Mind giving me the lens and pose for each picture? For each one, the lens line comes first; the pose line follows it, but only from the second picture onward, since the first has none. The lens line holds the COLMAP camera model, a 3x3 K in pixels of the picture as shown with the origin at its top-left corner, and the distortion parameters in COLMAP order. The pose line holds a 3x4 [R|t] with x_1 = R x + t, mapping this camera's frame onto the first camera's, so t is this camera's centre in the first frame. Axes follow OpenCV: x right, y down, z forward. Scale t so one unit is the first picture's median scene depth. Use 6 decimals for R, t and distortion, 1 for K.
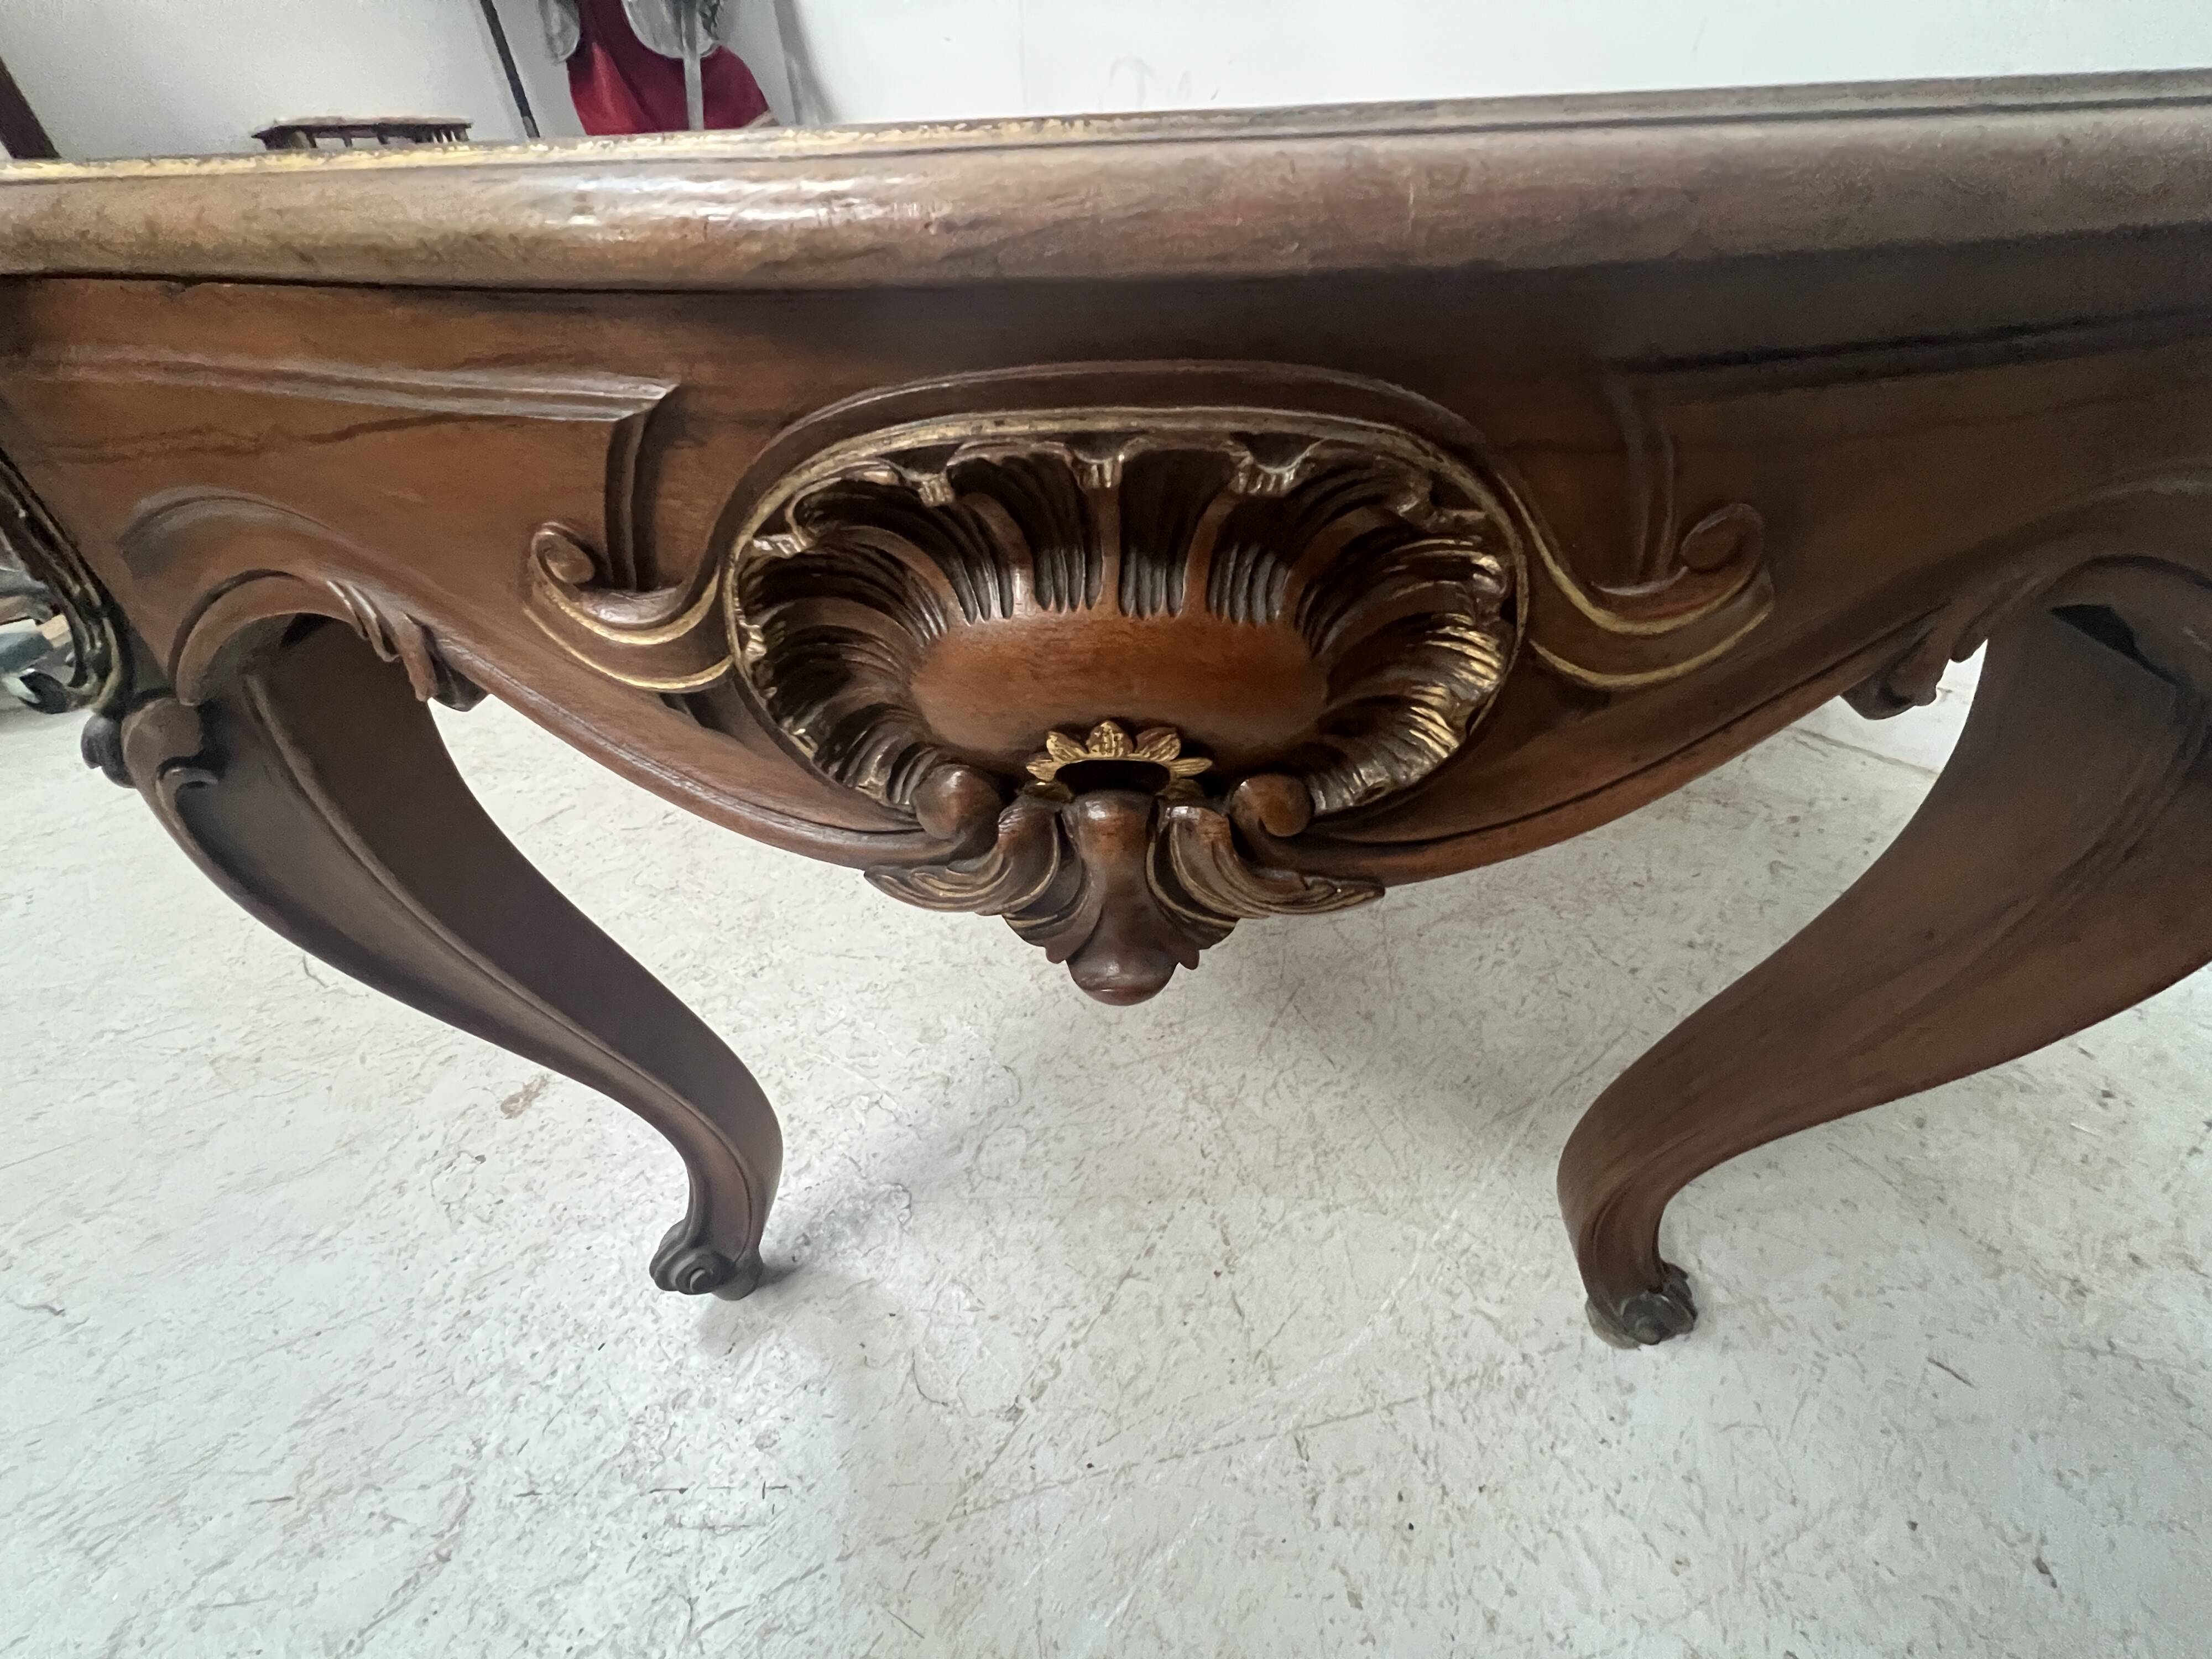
lens RADIAL K [[890.9, 0, 1101.1], [0, 890.9, 831.4], [0, 0, 1]] dist [-0.005628, 0.001788]
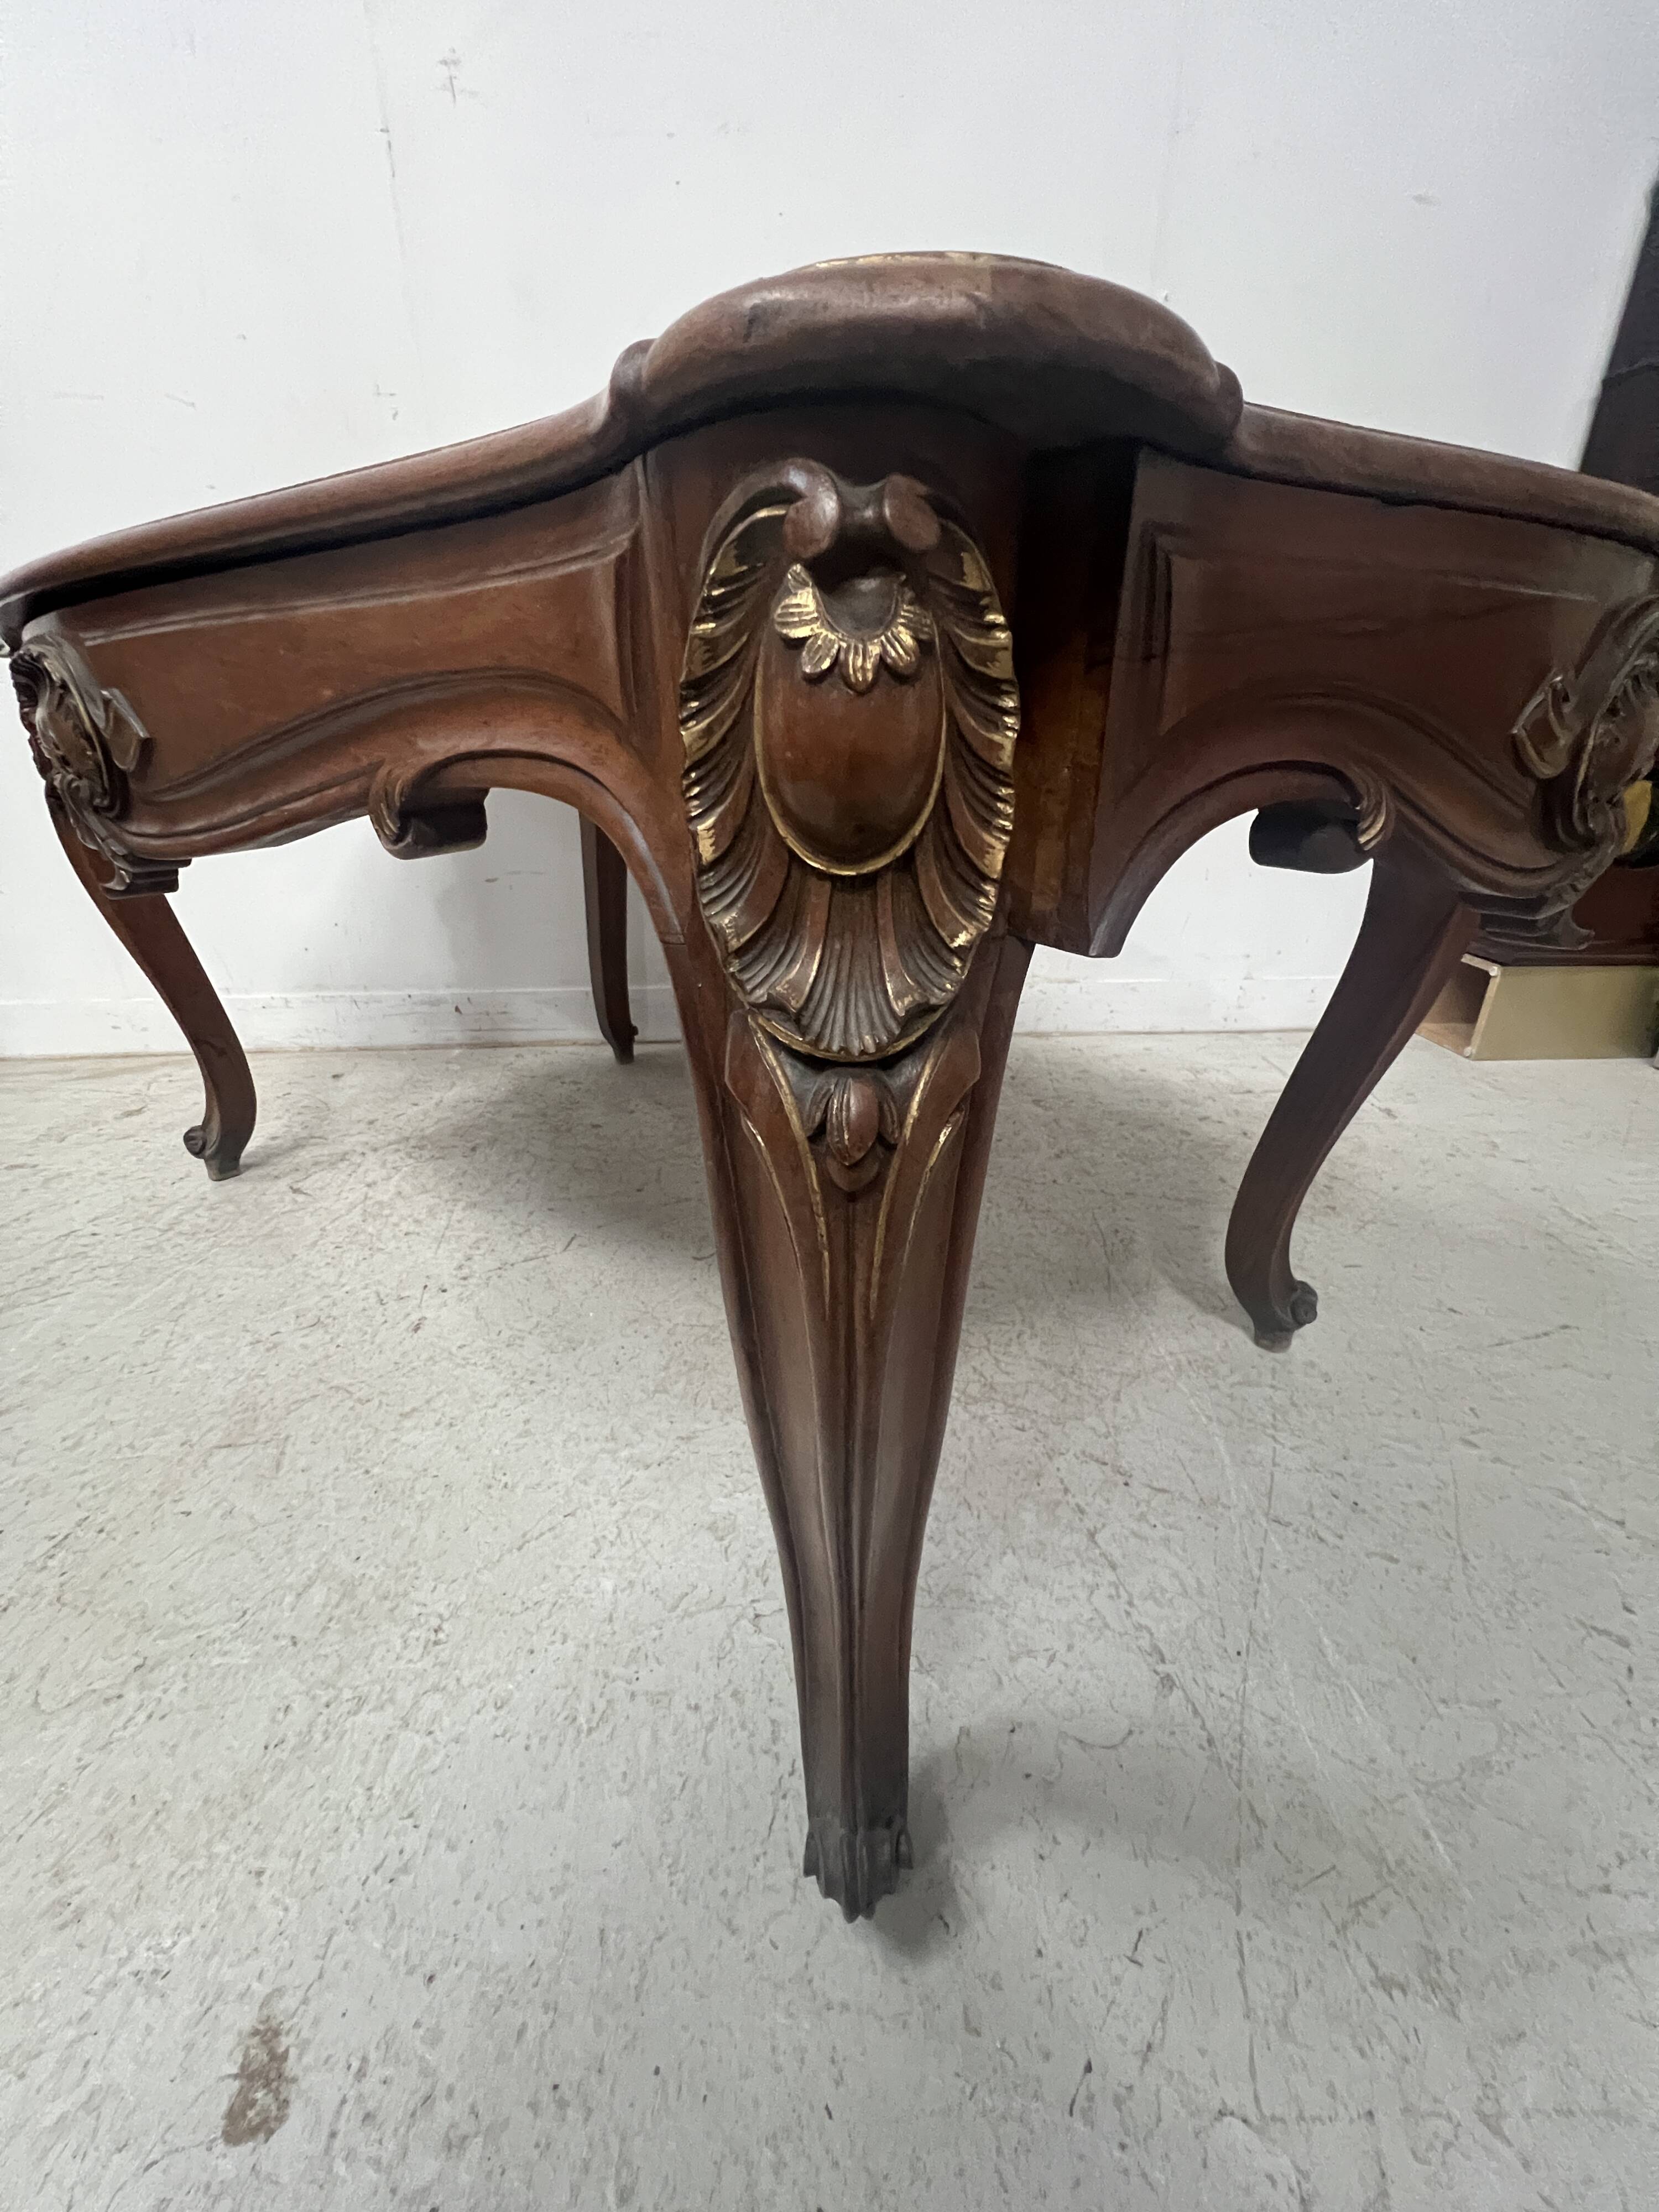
lens RADIAL K [[890.9, 0, 835.2], [0, 890.9, 1098.9], [0, 0, 1]] dist [-0.005628, 0.001788]
pose [[0.640859, -0.277580, 0.715716, -0.850153], [0.454467, 0.888581, -0.062311, -0.042430], [-0.618675, 0.365202, 0.695607, 0.278756]]
